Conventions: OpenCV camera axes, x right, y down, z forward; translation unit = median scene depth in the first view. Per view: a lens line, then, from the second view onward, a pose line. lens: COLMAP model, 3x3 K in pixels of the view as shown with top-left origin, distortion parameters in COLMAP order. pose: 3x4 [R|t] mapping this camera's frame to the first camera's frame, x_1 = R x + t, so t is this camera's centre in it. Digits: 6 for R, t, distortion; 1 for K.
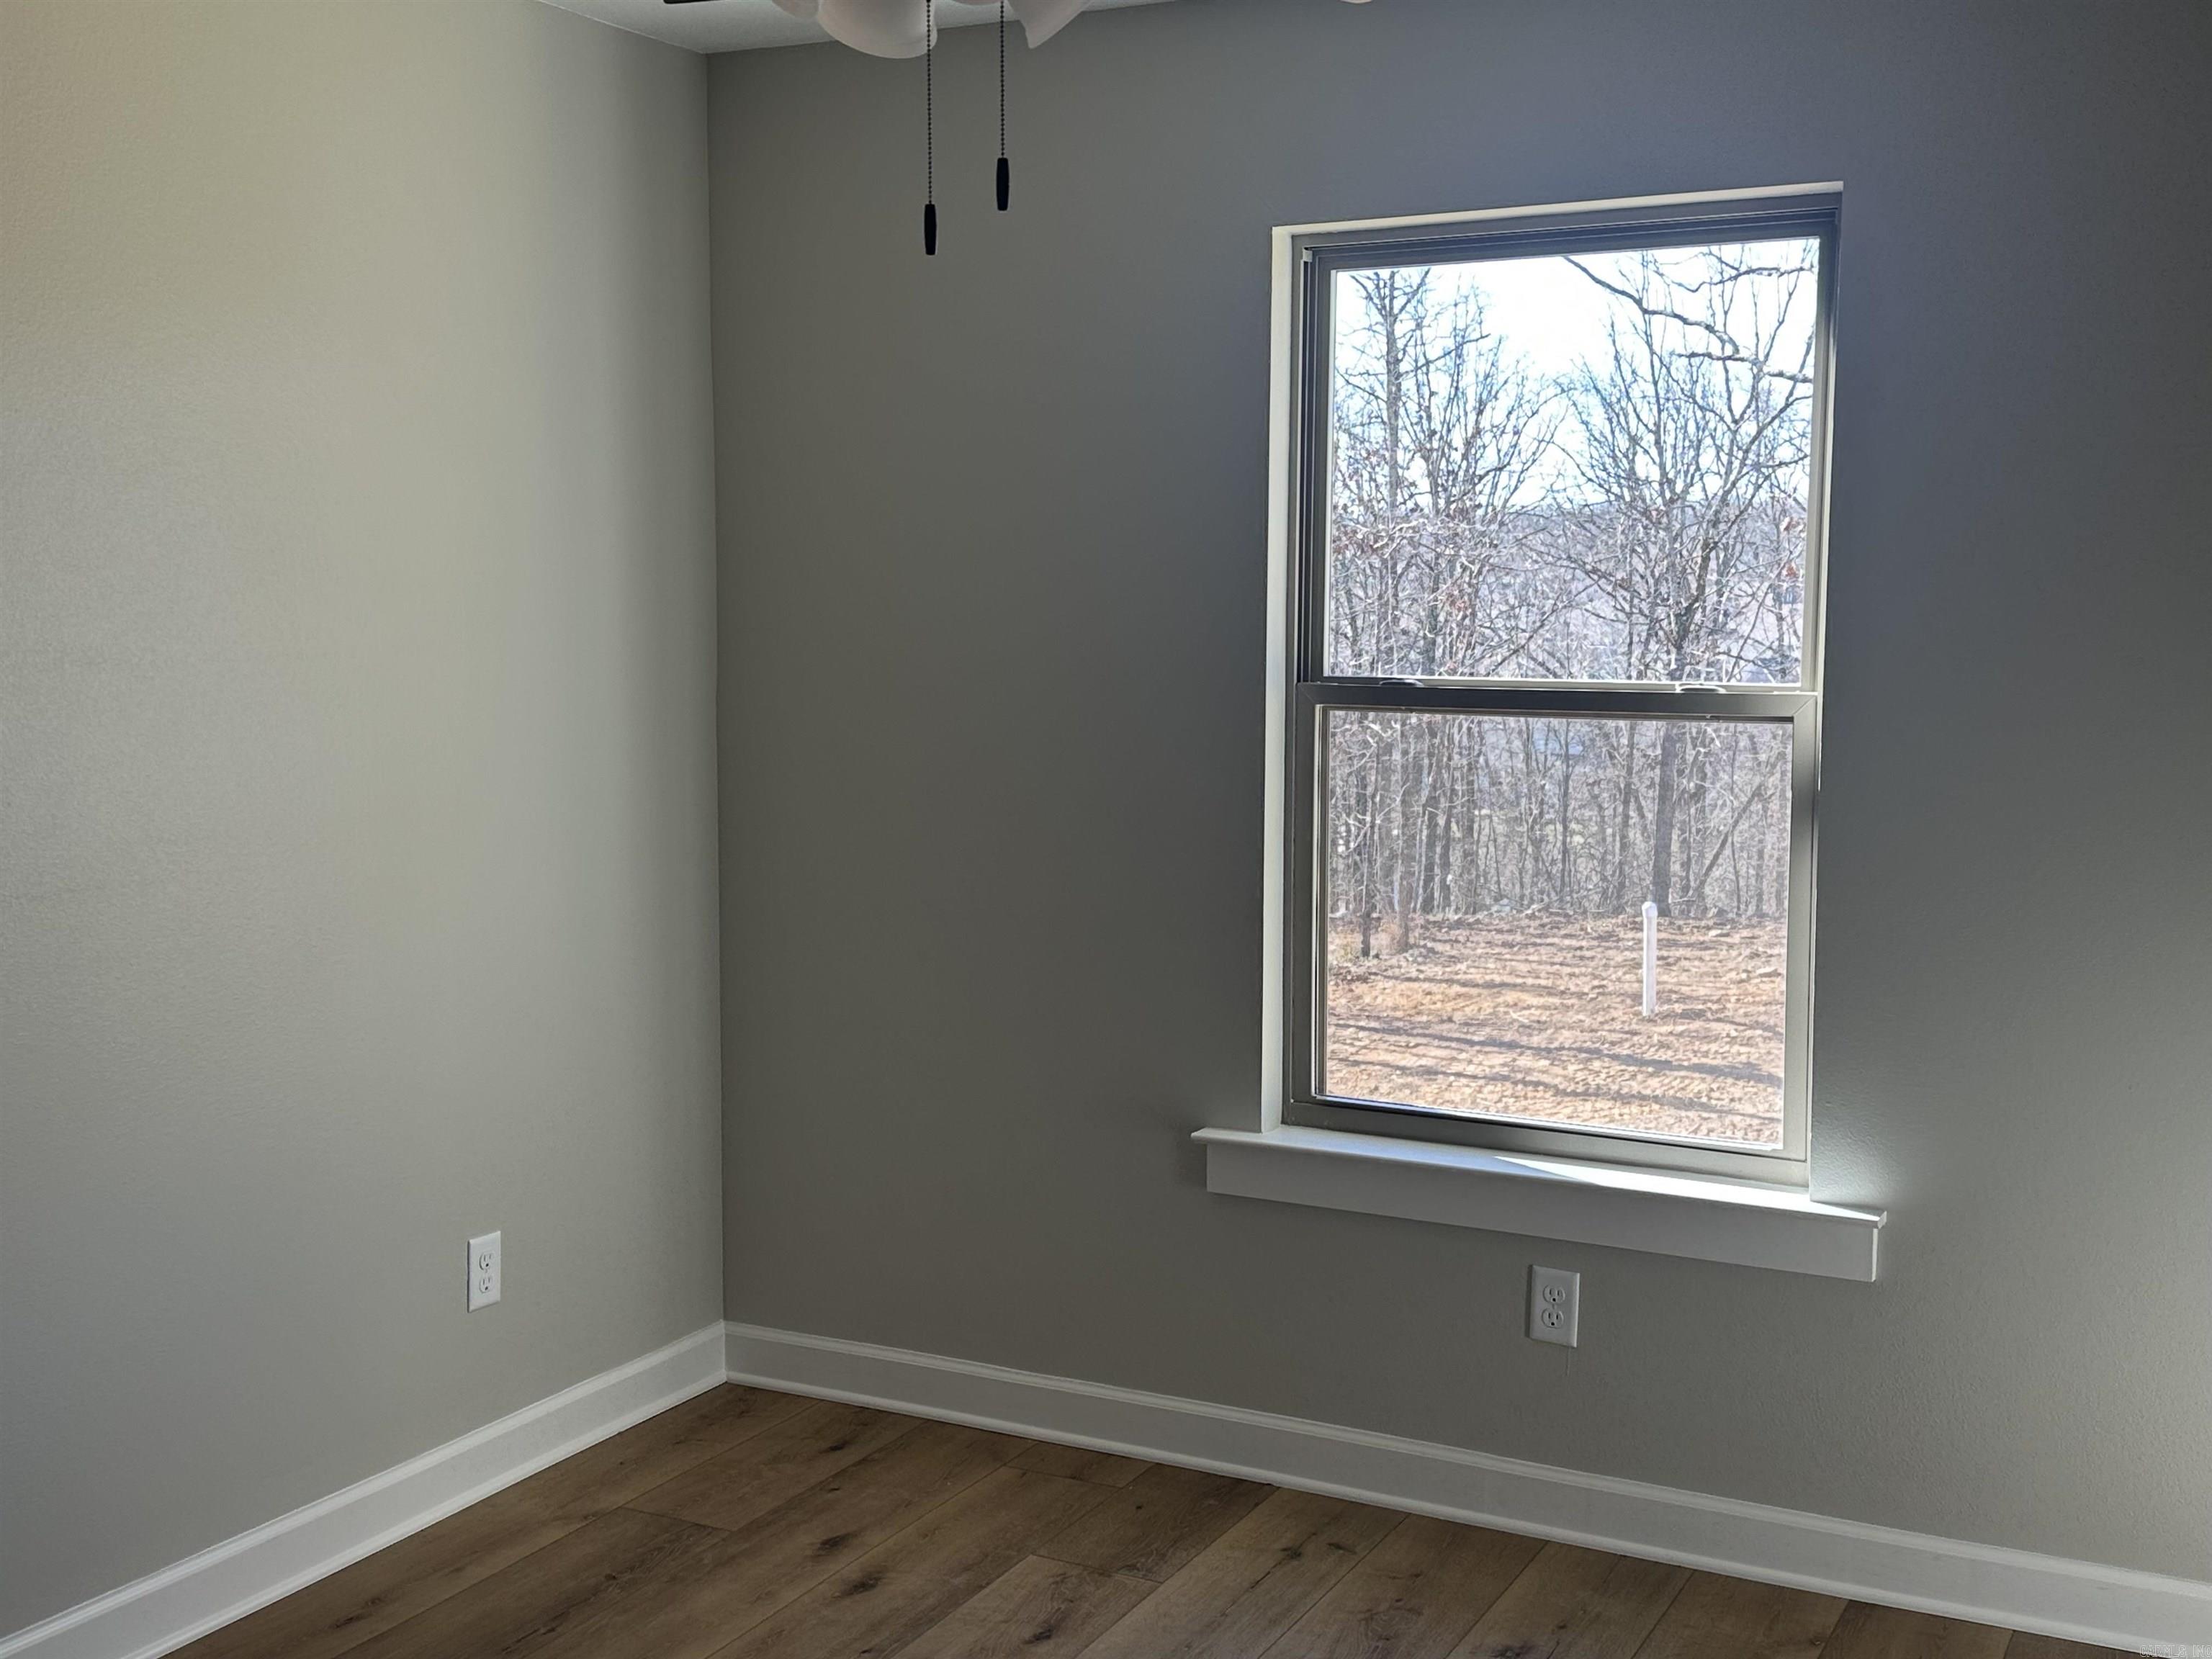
lens RADIAL K [[2422.0, 0, 1091.7], [0, 2422.0, 838.5], [0, 0, 1]] dist [0.191556, -0.427530]
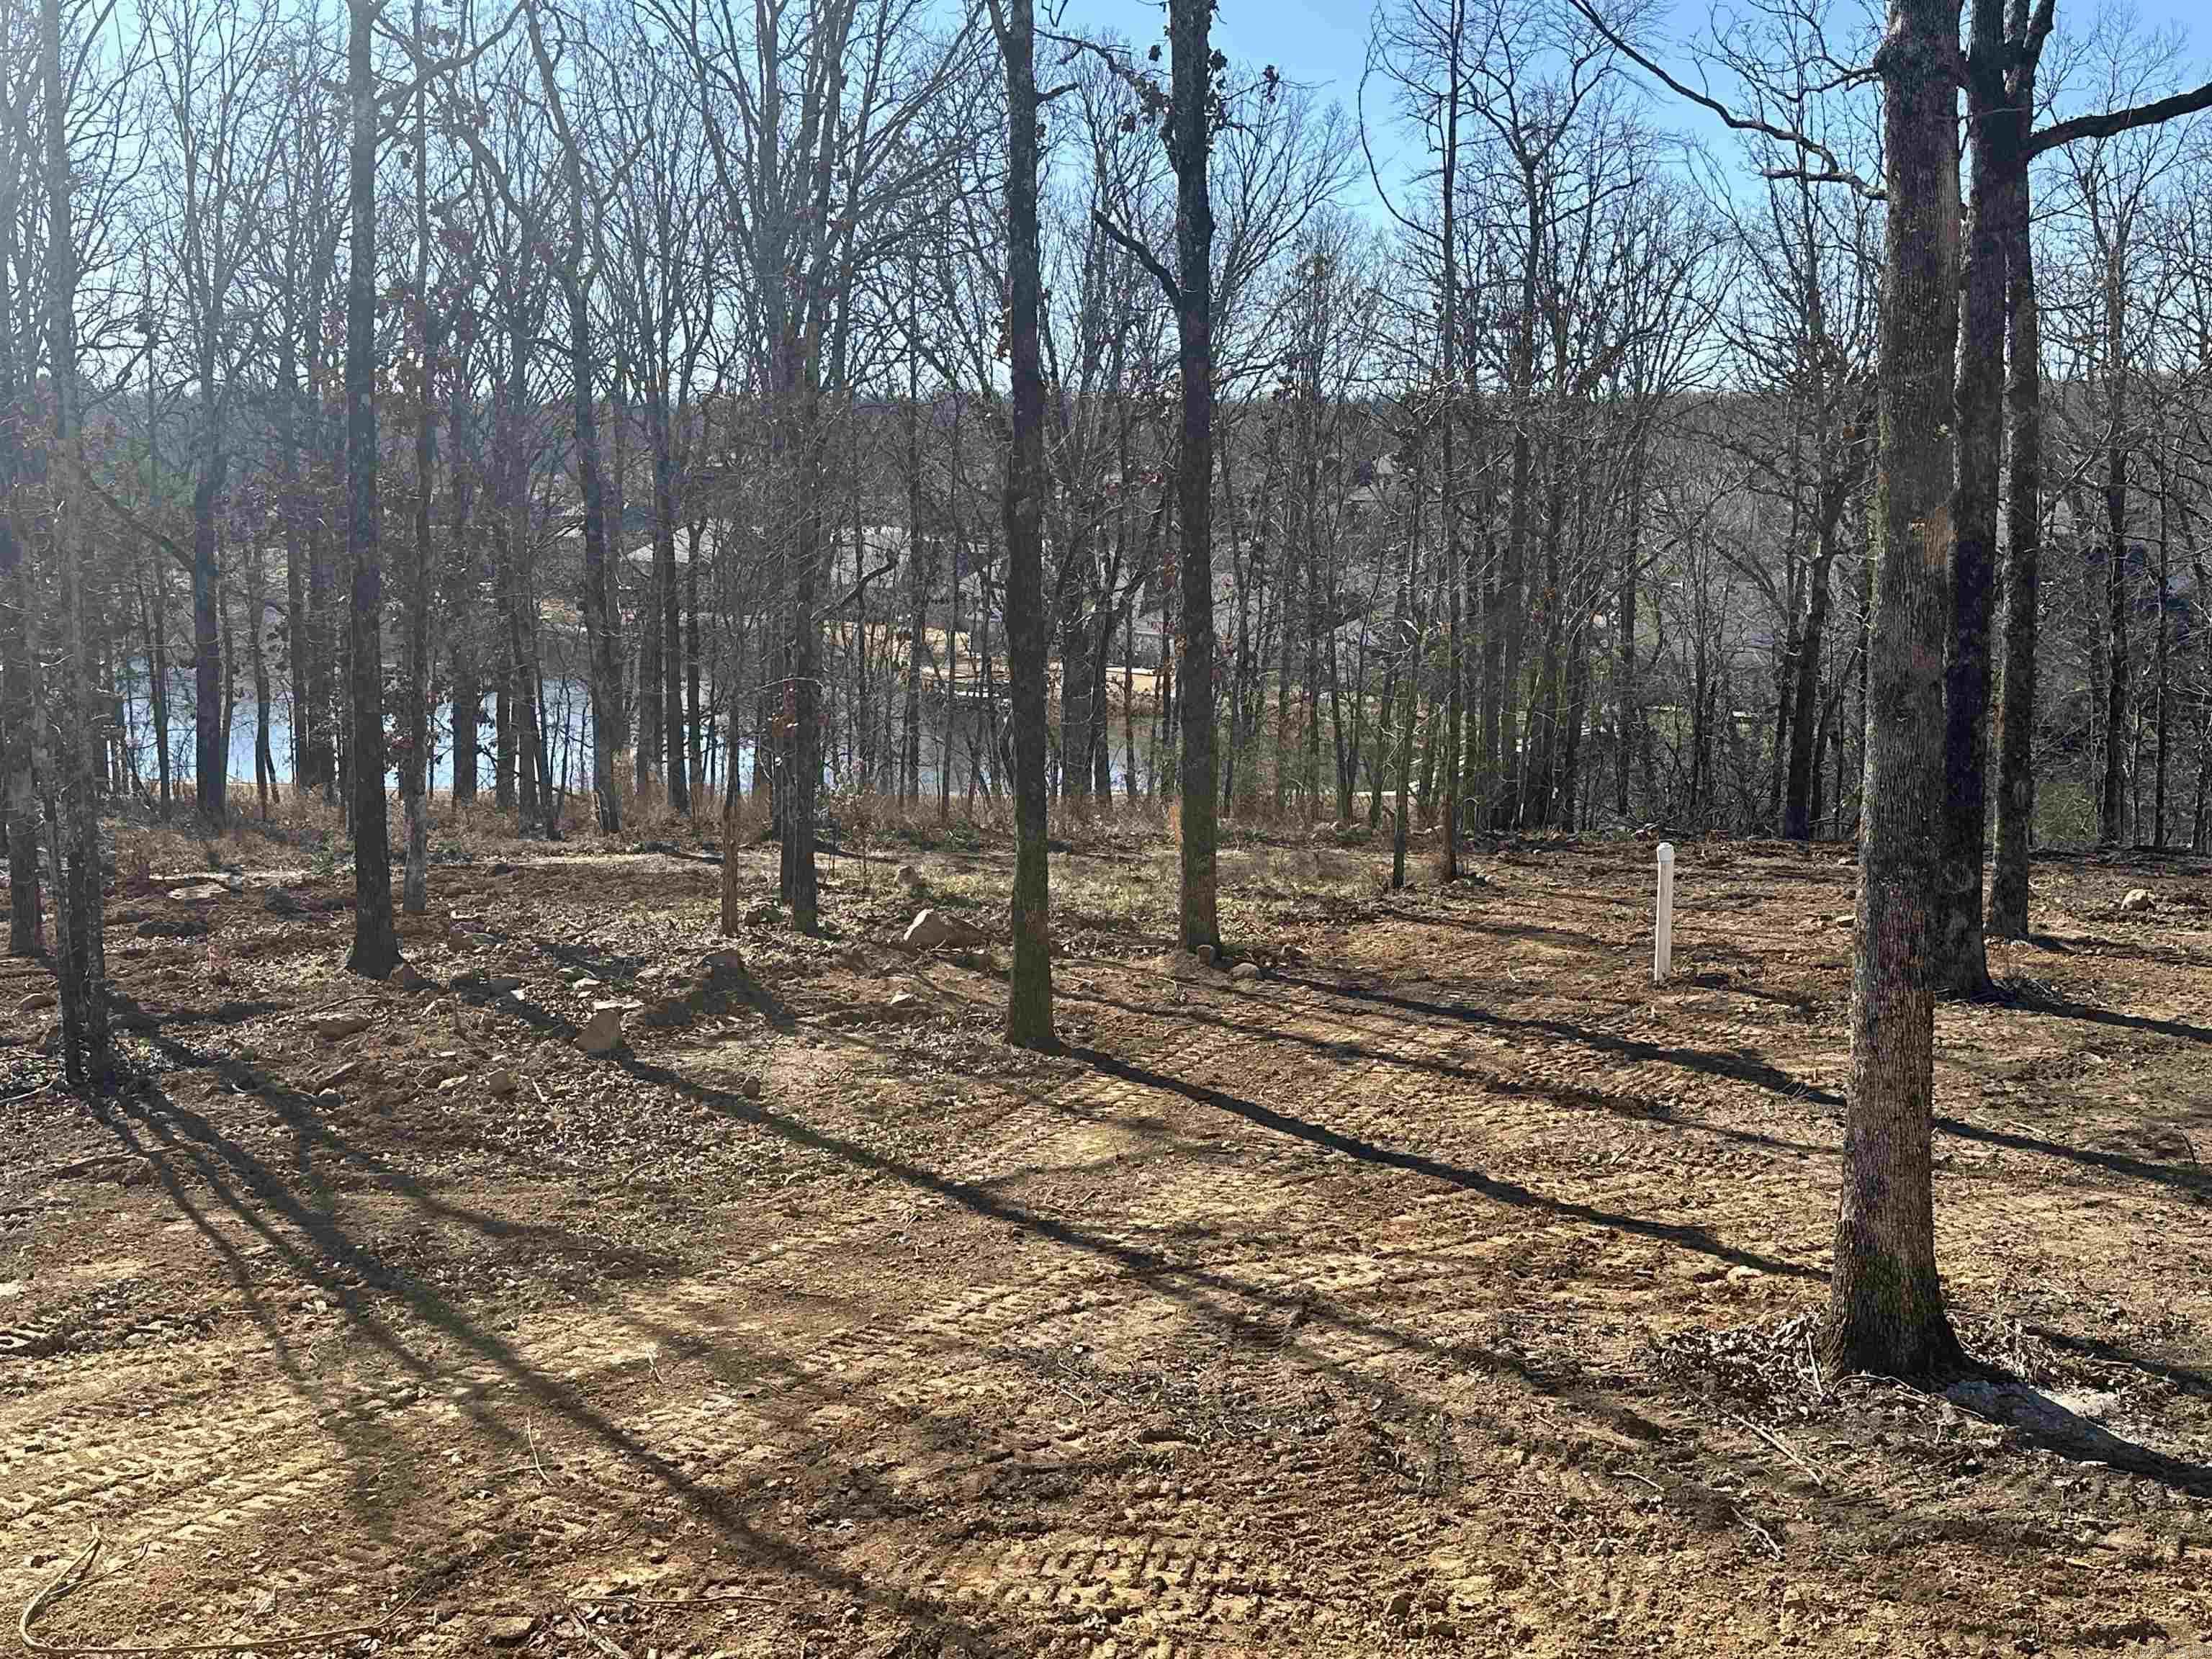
lens RADIAL K [[2422.0, 0, 1091.7], [0, 2422.0, 838.5], [0, 0, 1]] dist [0.191556, -0.427530]
pose [[0.995687, 0.020528, -0.090476, 0.115317], [-0.016386, 0.998794, 0.046292, -0.009960], [0.091317, -0.044609, 0.994822, 0.176360]]
